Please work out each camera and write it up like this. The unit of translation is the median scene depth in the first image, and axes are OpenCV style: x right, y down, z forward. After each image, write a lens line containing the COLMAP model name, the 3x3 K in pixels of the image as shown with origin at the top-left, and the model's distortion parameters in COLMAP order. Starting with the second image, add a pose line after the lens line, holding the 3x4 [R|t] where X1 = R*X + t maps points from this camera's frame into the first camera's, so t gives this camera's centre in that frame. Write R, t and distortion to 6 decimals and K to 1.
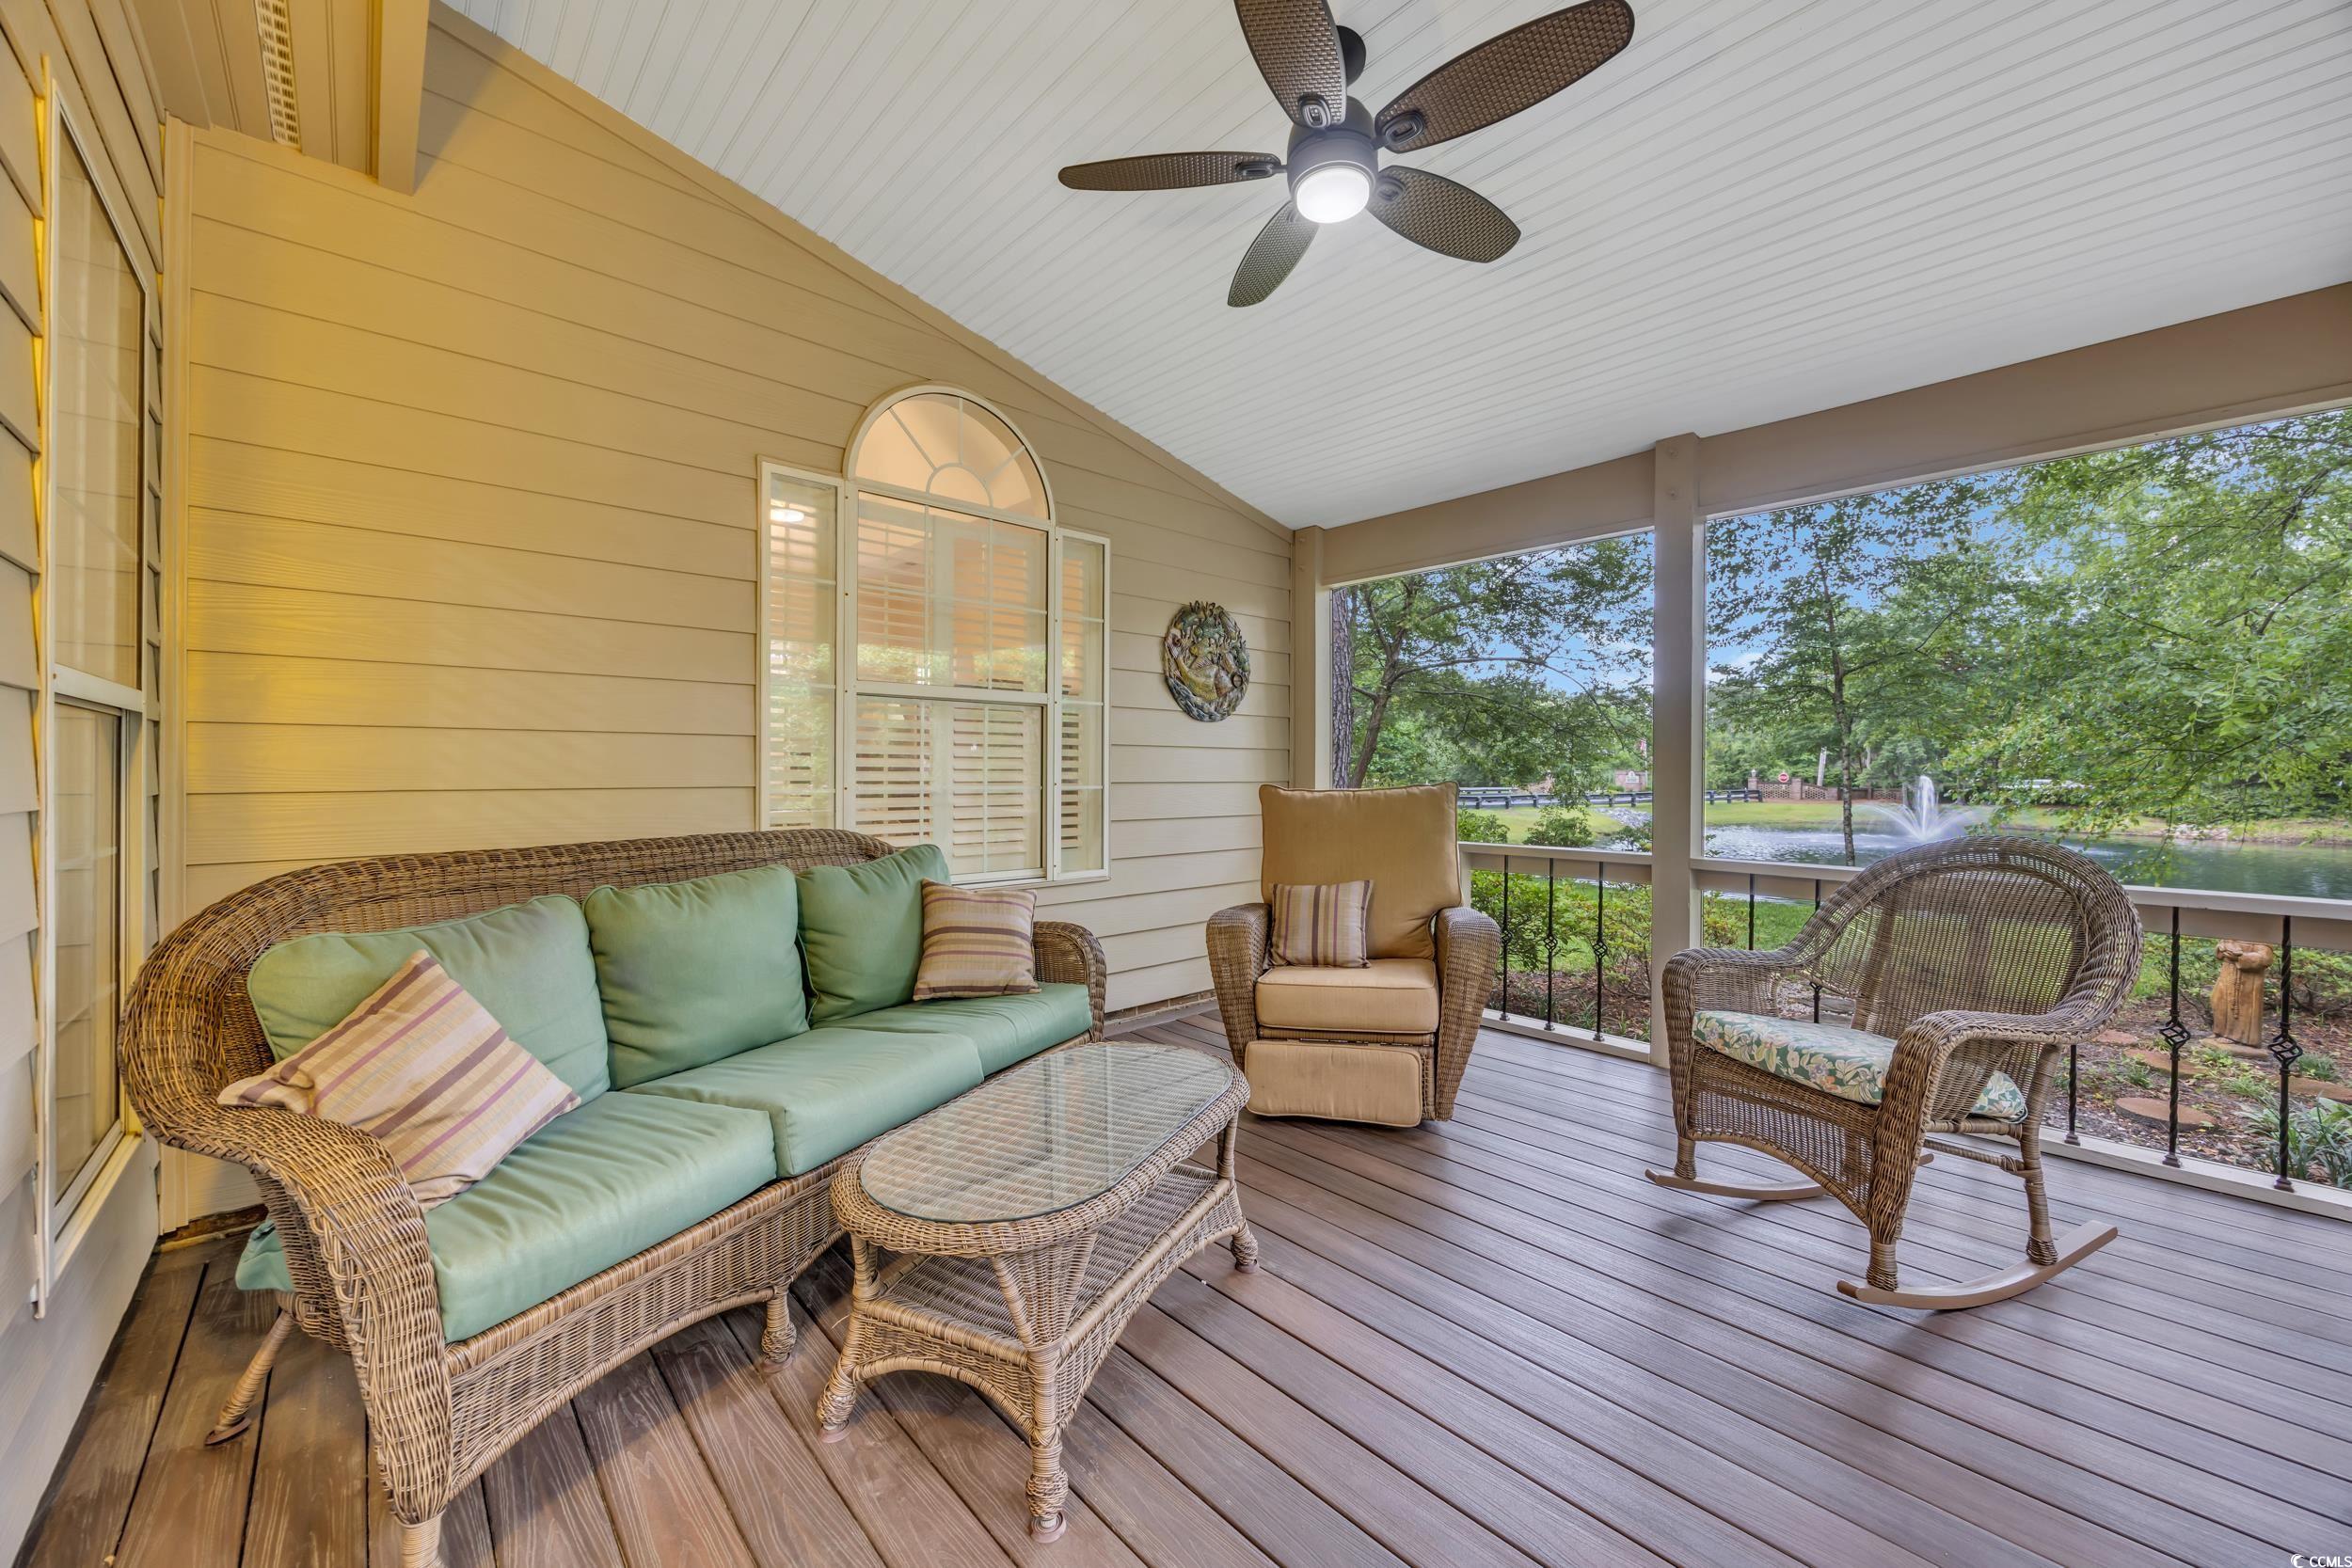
lens RADIAL K [[894.4, 0, 1176.4], [0, 894.4, 788.8], [0, 0, 1]] dist [-0.001520, -0.000579]
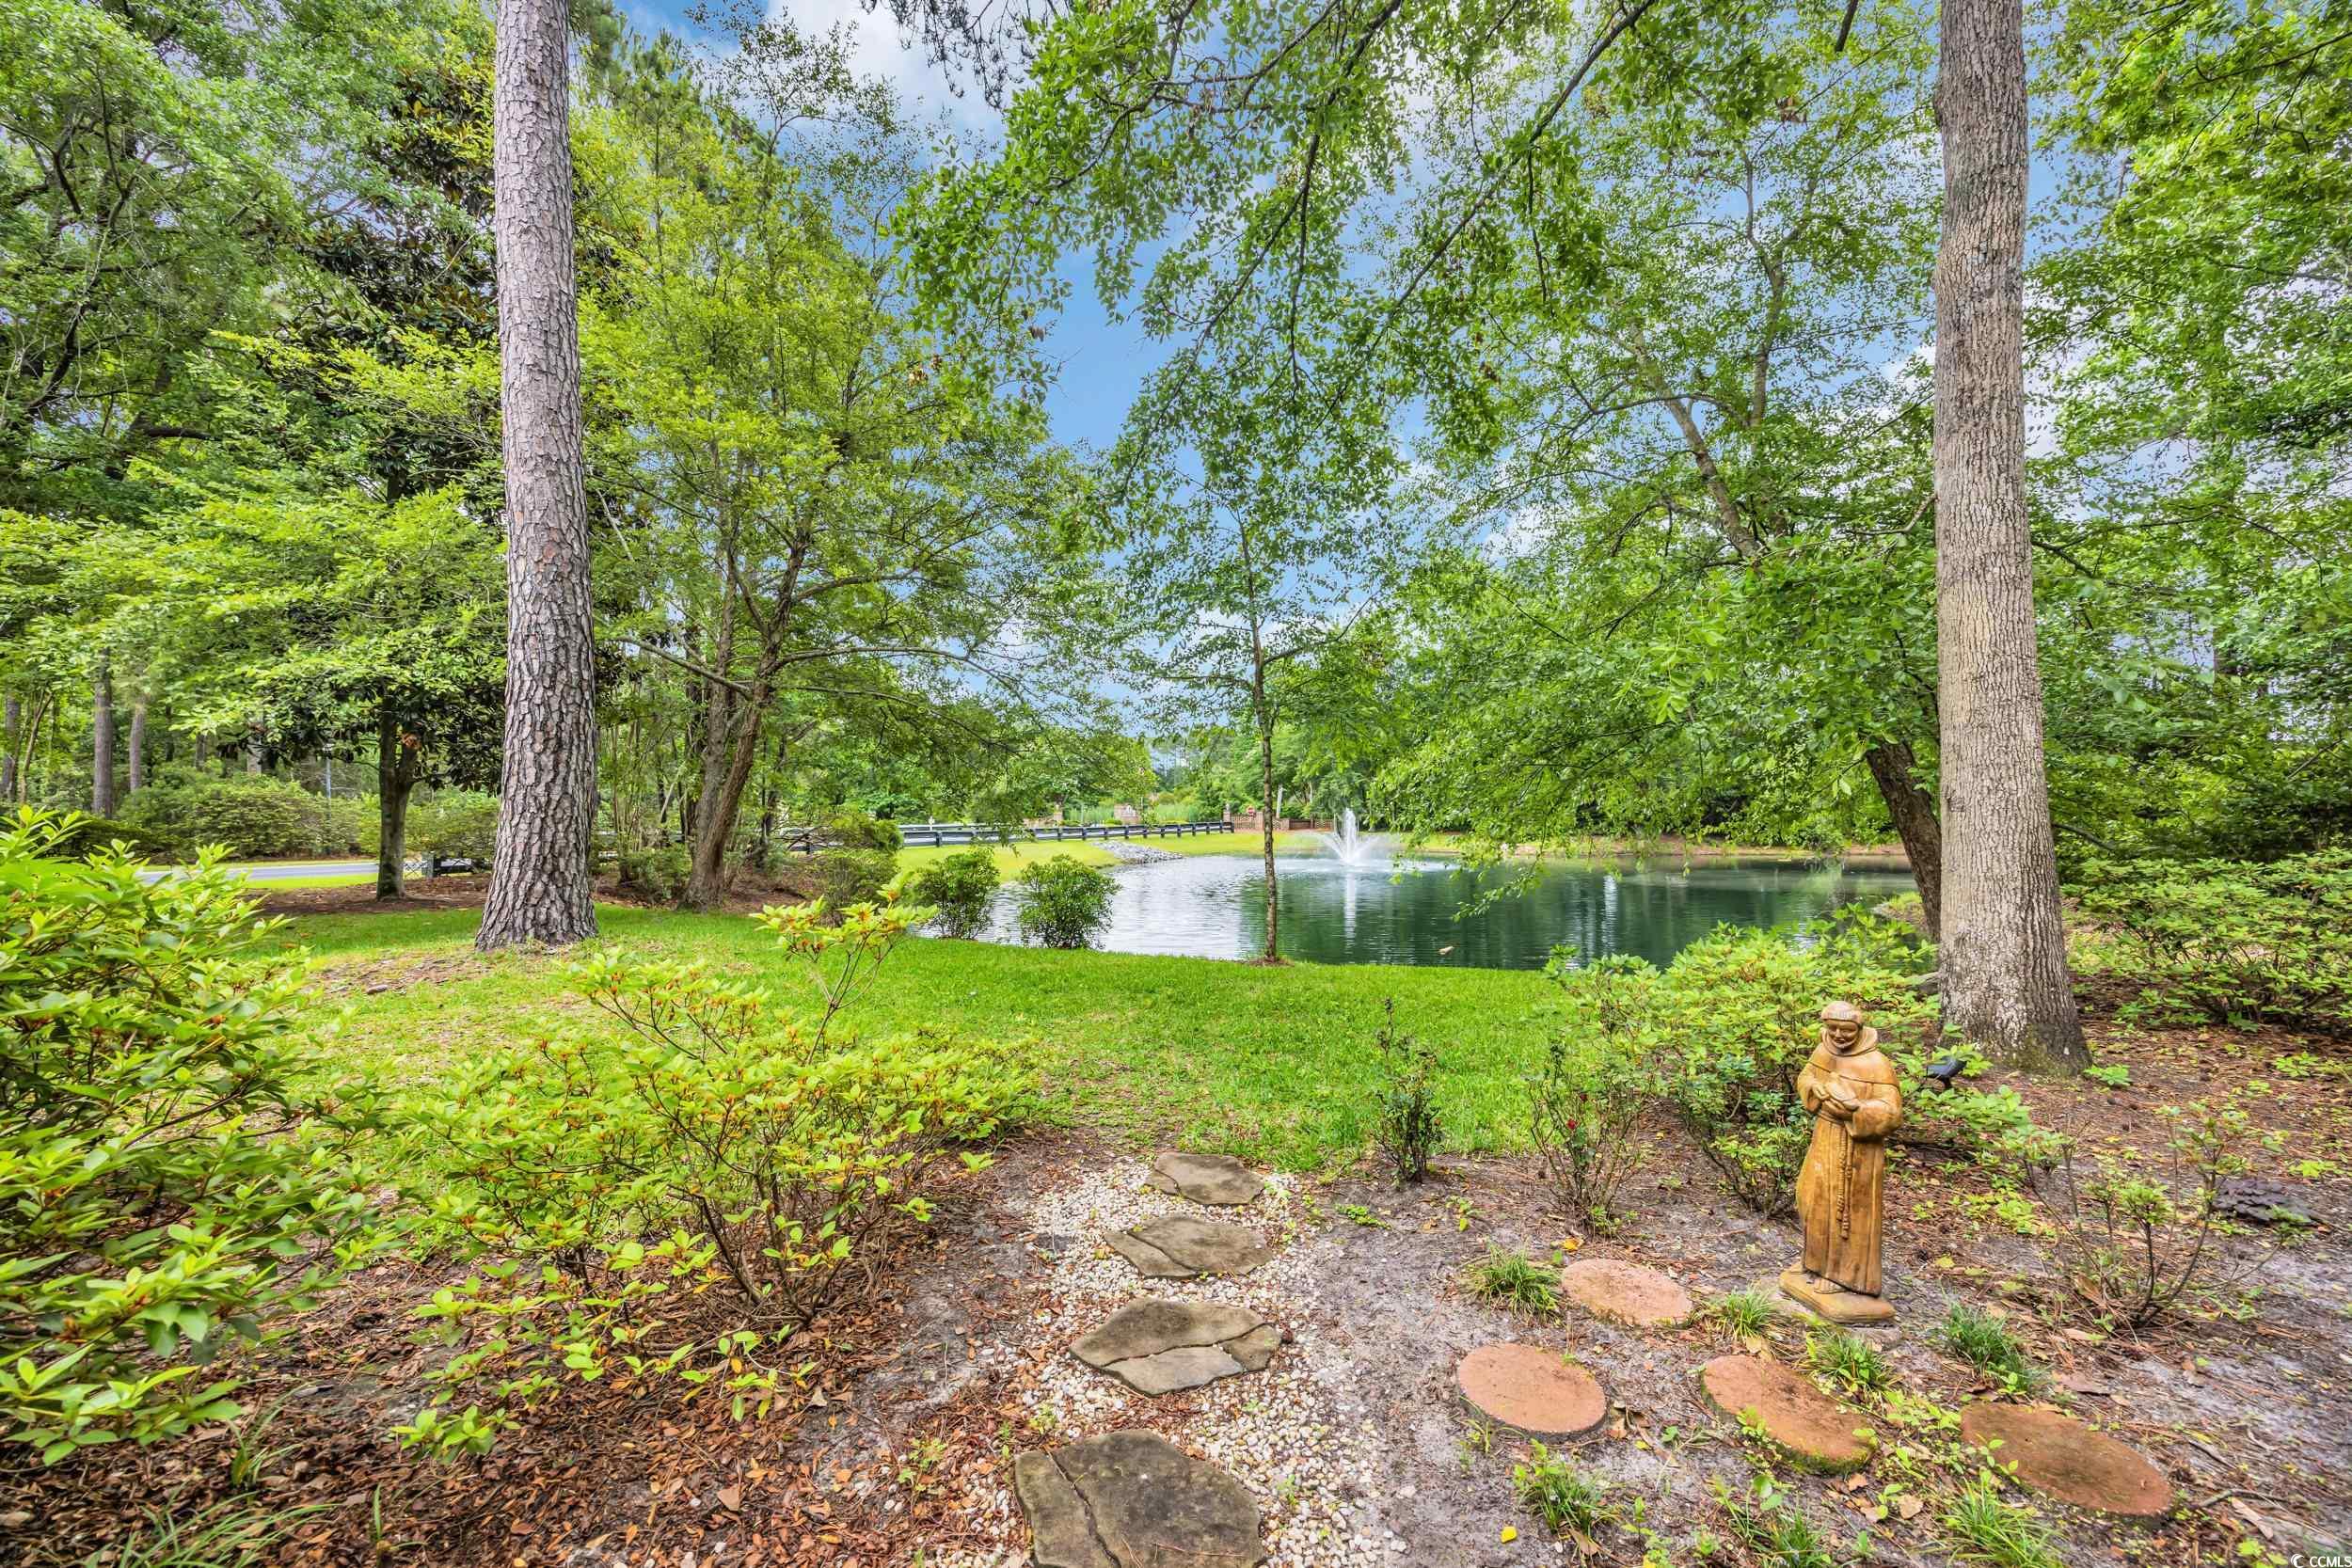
lens RADIAL K [[894.4, 0, 1176.4], [0, 894.4, 788.8], [0, 0, 1]] dist [-0.001520, -0.000579]
pose [[0.874910, 0.014692, 0.484063, 0.085139], [0.004579, 0.999244, -0.038603, 0.004216], [-0.484264, 0.035991, 0.874181, 0.099799]]
